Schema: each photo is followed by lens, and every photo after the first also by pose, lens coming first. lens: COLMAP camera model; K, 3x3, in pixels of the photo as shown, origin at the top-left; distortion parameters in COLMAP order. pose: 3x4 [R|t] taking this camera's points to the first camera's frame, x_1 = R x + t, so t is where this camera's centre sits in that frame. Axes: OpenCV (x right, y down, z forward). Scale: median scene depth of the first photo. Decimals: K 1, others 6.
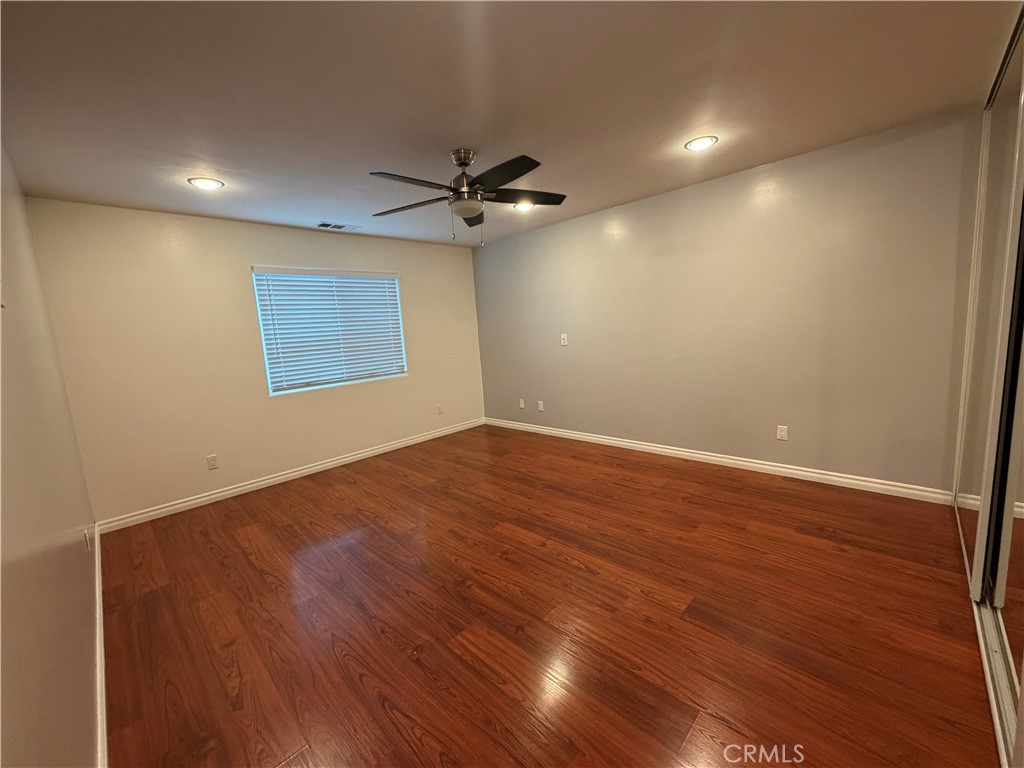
lens RADIAL K [[409.3, 0, 513.4], [0, 409.3, 382.7], [0, 0, 1]] dist [-0.000302, 0.000775]
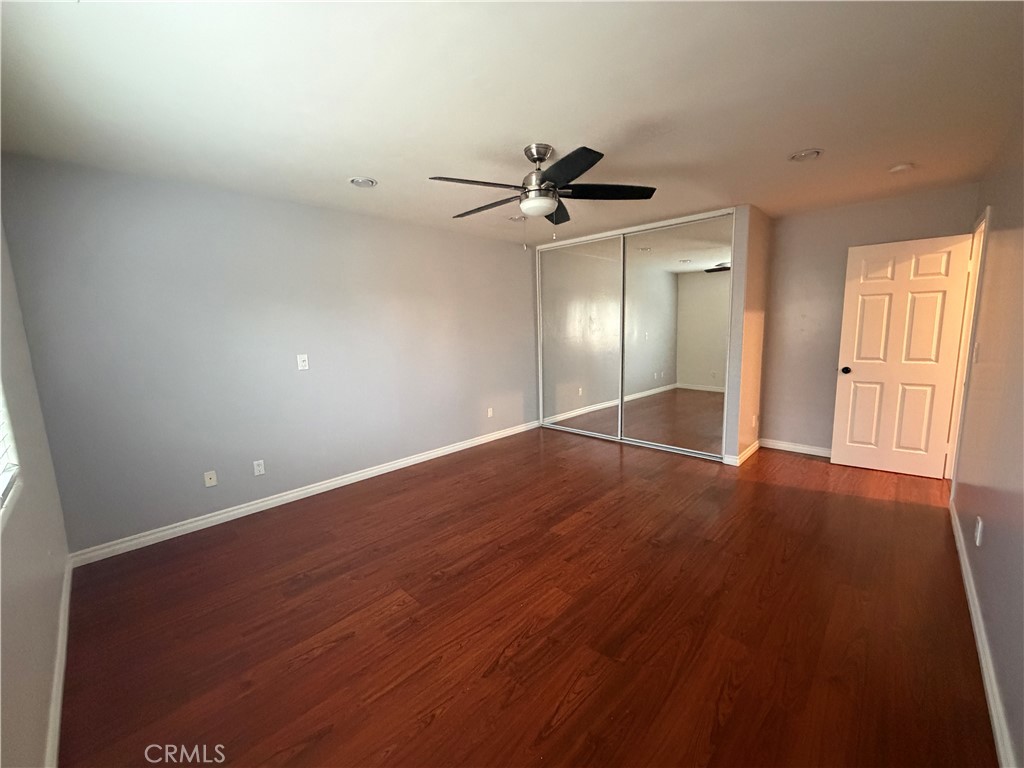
lens RADIAL K [[409.3, 0, 514.5], [0, 409.3, 383.0], [0, 0, 1]] dist [-0.000302, 0.000775]
pose [[0.000015, -0.076833, 0.997044, -0.847557], [0.166252, 0.983169, 0.075761, -0.082227], [-0.986083, 0.165759, 0.012788, 0.879457]]
